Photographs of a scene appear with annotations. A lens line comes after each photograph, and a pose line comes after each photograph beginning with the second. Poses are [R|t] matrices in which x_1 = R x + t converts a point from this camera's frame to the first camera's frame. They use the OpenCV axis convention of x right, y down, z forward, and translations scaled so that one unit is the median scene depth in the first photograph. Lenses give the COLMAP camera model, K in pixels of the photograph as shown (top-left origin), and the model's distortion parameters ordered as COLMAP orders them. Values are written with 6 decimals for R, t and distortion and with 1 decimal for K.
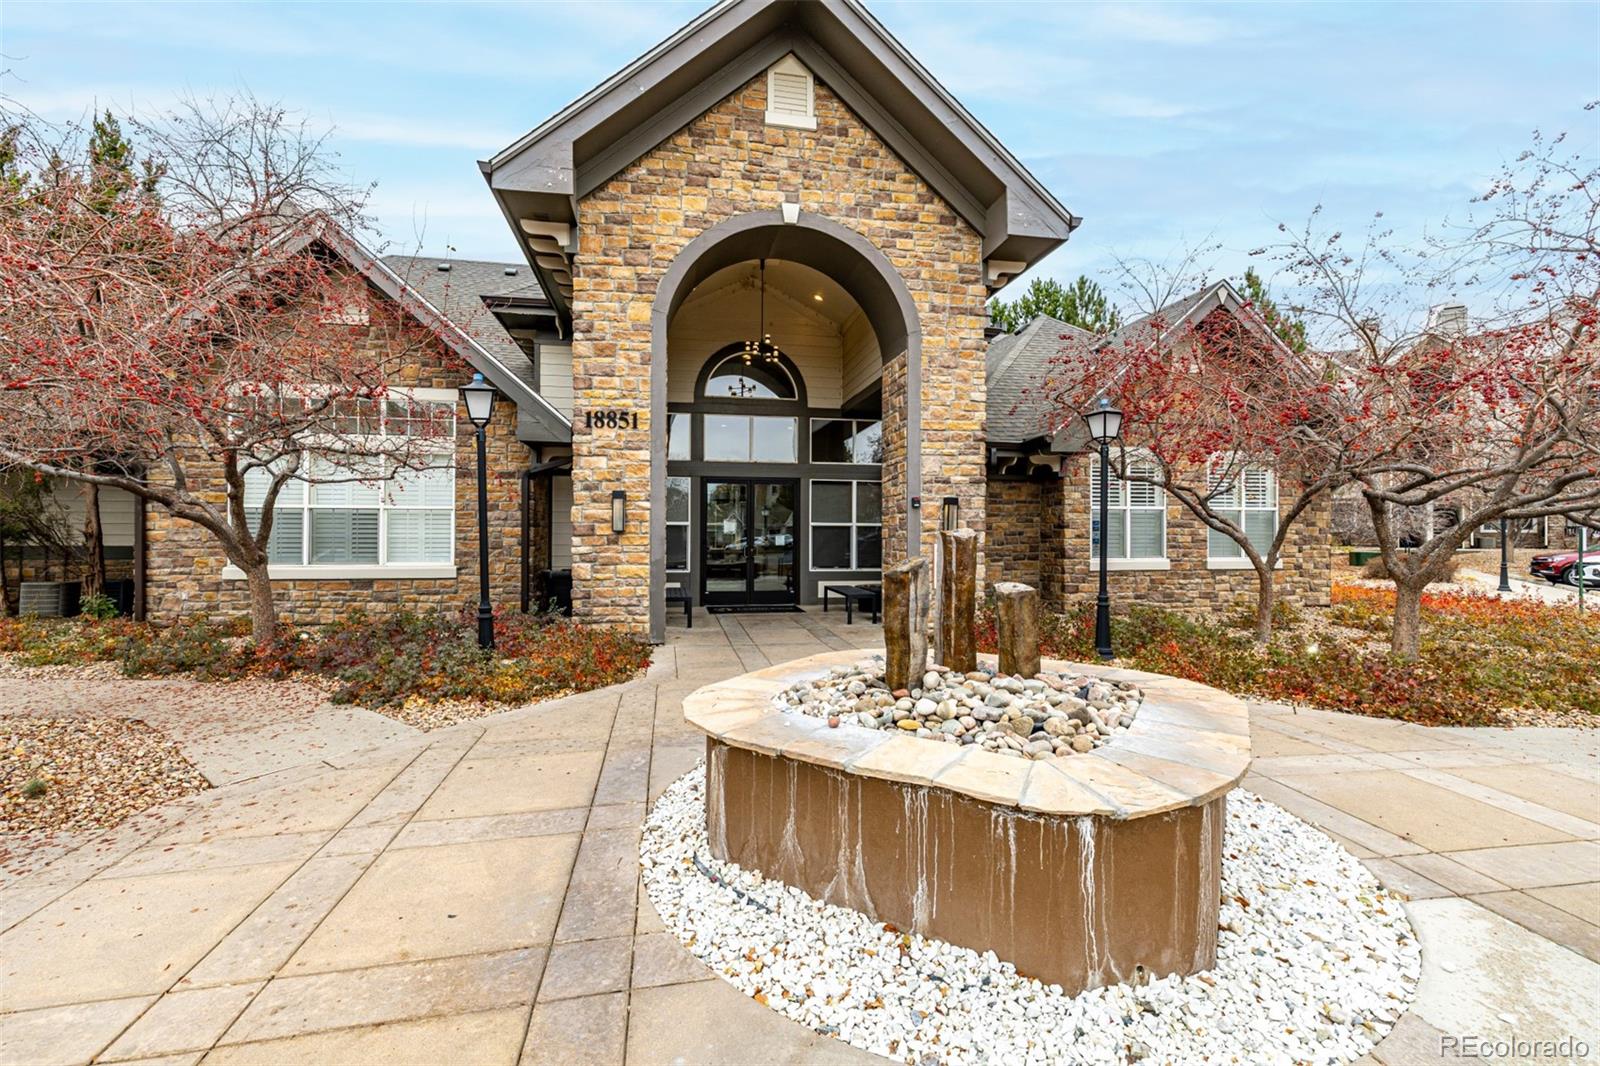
lens RADIAL K [[685.5, 0, 800.1], [0, 685.5, 531.8], [0, 0, 1]] dist [0.002884, 0.000257]
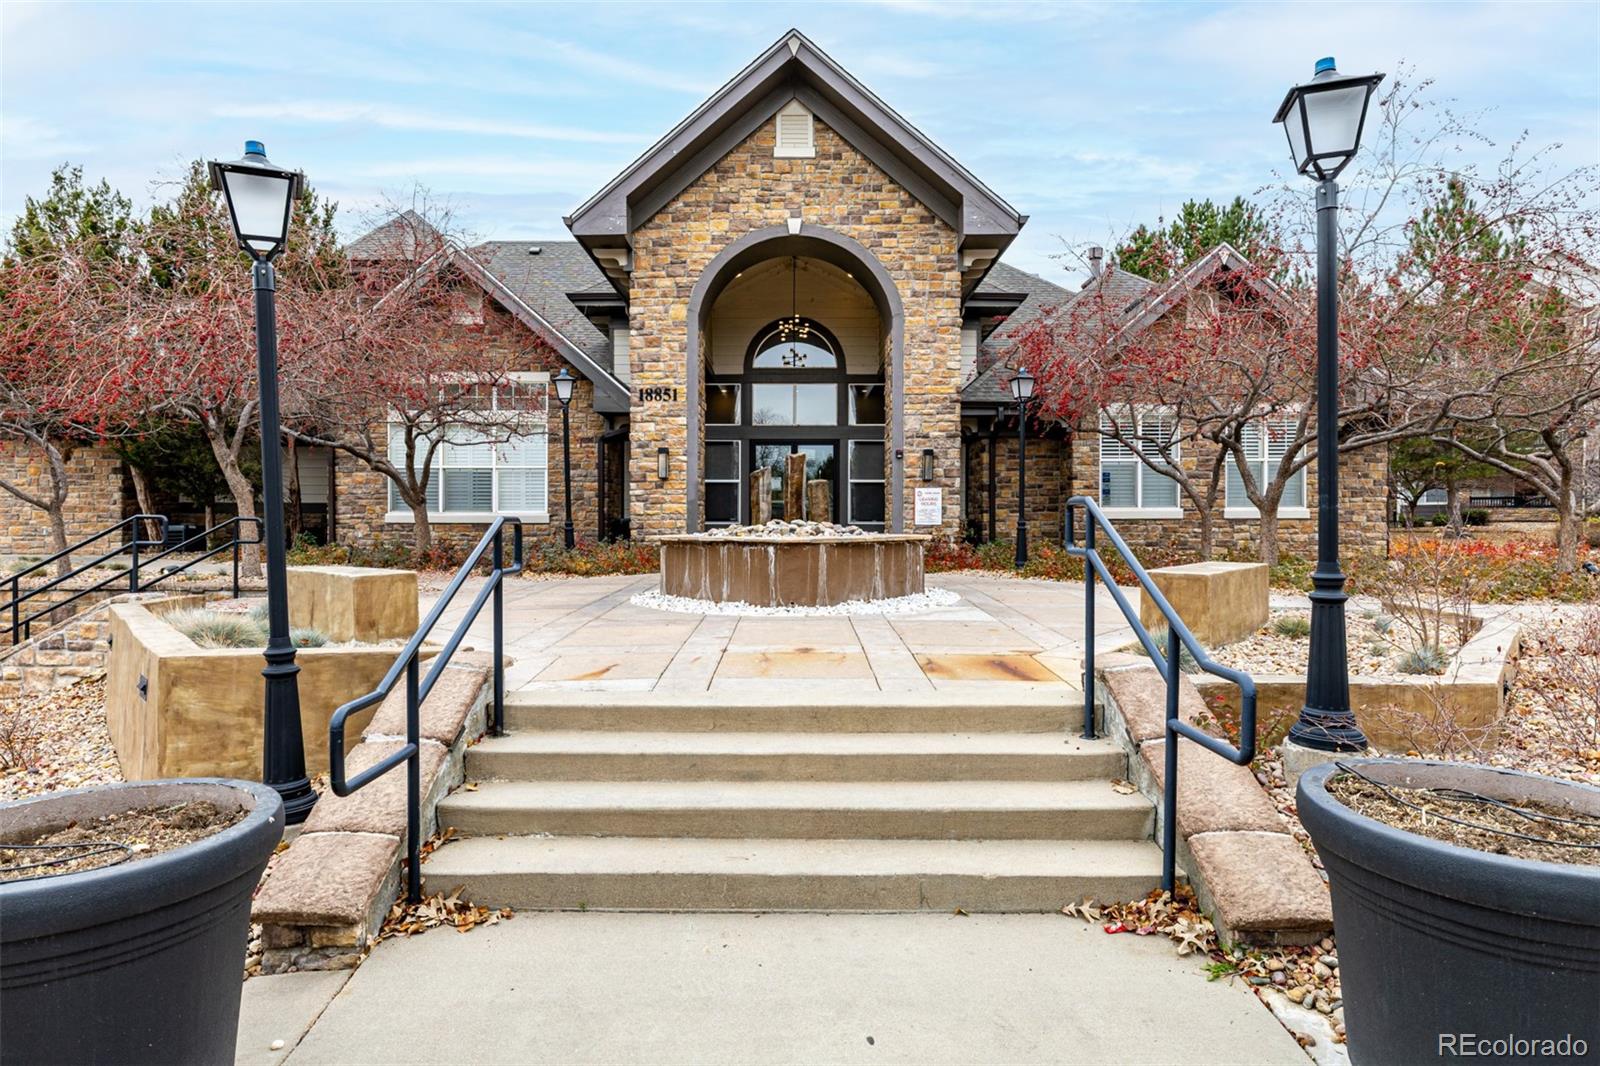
lens RADIAL K [[884.8, 0, 798.4], [0, 884.8, 529.4], [0, 0, 1]] dist [0.003178, -0.000810]
pose [[0.983139, -0.002013, -0.182850, 0.280690], [0.003775, 0.999950, 0.009289, 0.076398], [0.182823, -0.009822, 0.983097, -0.586955]]
